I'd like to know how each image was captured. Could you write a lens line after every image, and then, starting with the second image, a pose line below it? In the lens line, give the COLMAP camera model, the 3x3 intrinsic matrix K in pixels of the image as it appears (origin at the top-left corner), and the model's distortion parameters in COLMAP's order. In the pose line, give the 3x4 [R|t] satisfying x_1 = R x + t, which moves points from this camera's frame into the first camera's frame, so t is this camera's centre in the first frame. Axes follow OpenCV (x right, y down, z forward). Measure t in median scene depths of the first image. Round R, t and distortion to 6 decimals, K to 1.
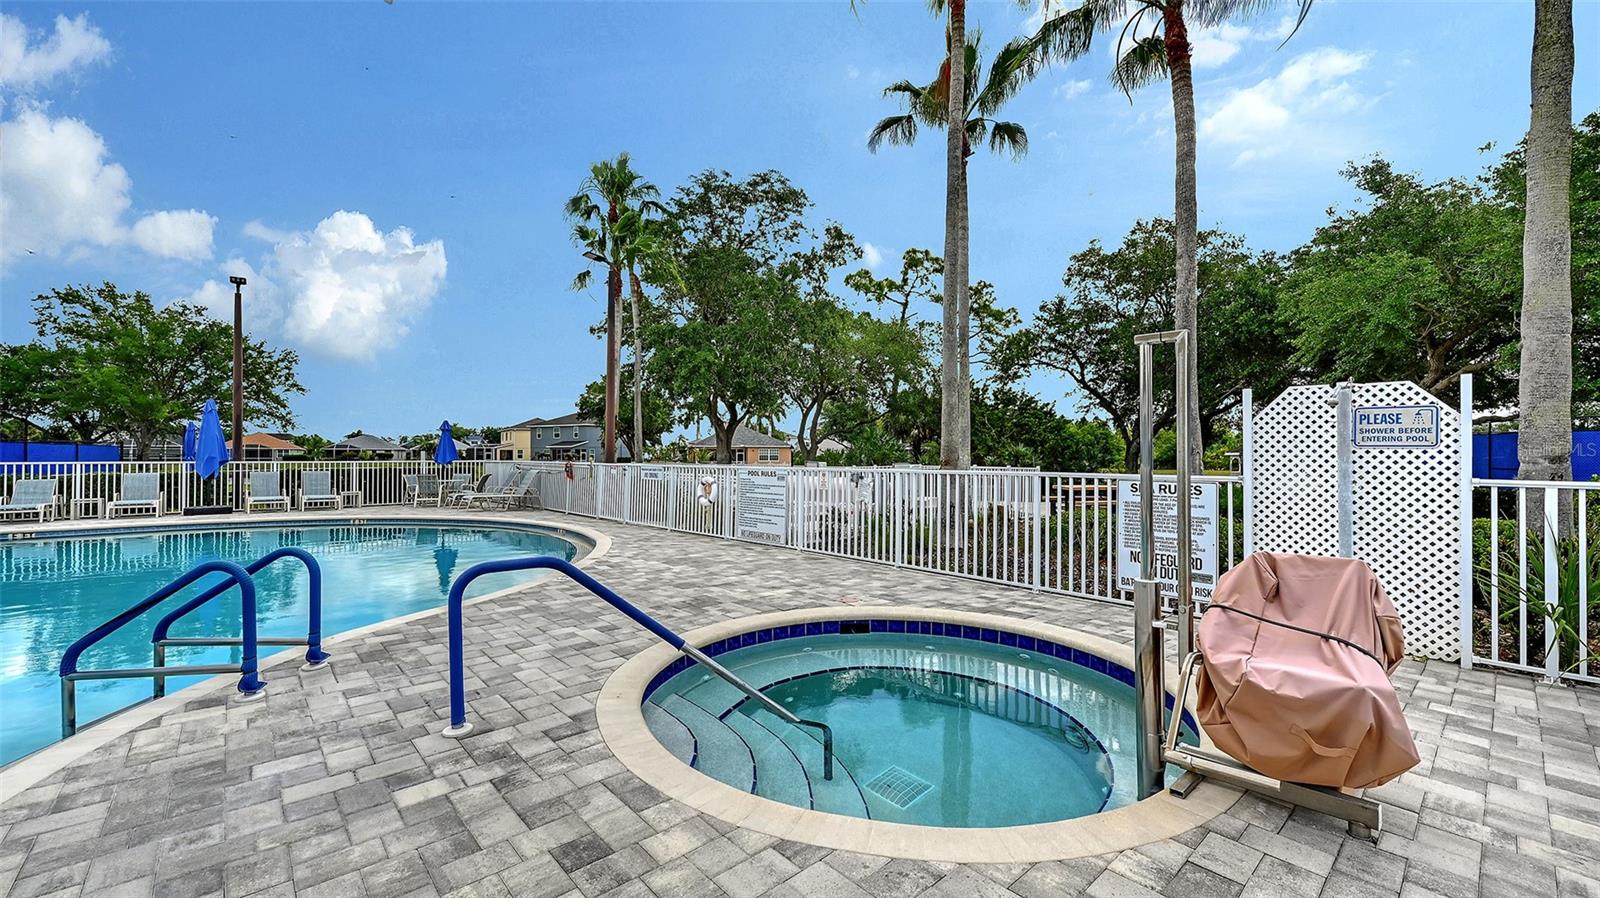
lens RADIAL K [[649.4, 0, 811.3], [0, 649.4, 449.2], [0, 0, 1]] dist [-0.000753, 0.000286]
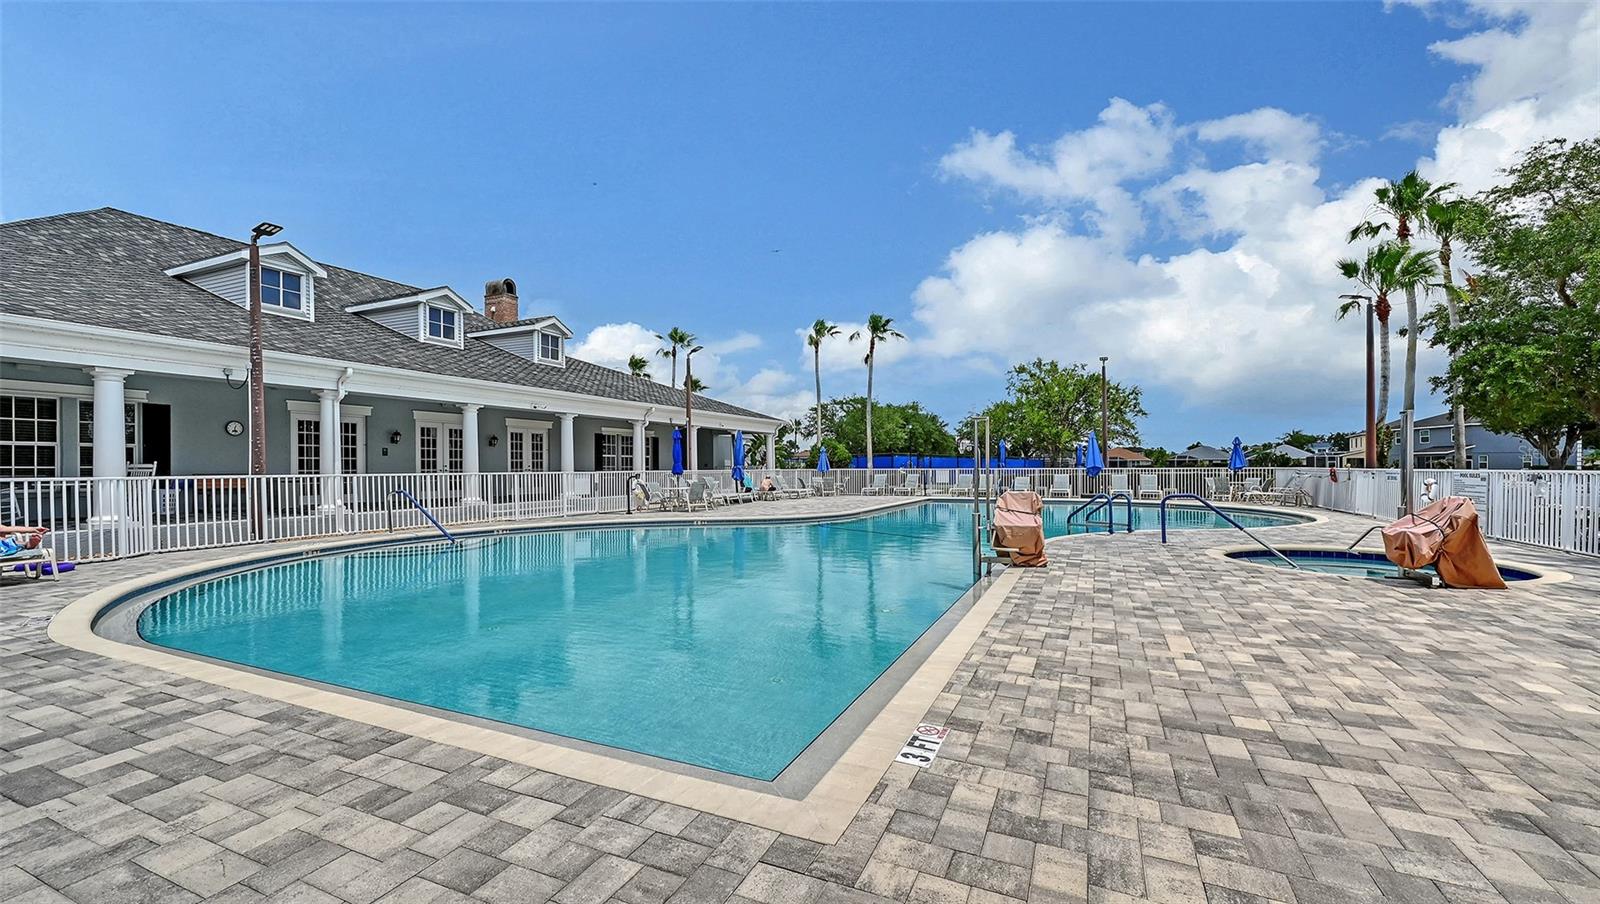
lens RADIAL K [[655.2, 0, 799.6], [0, 655.2, 460.3], [0, 0, 1]] dist [-0.000962, -0.000407]
pose [[0.399814, -0.011619, -0.916523, 0.355505], [0.013457, 0.999886, -0.006806, 0.000902], [0.916498, -0.009612, 0.399925, -0.404892]]
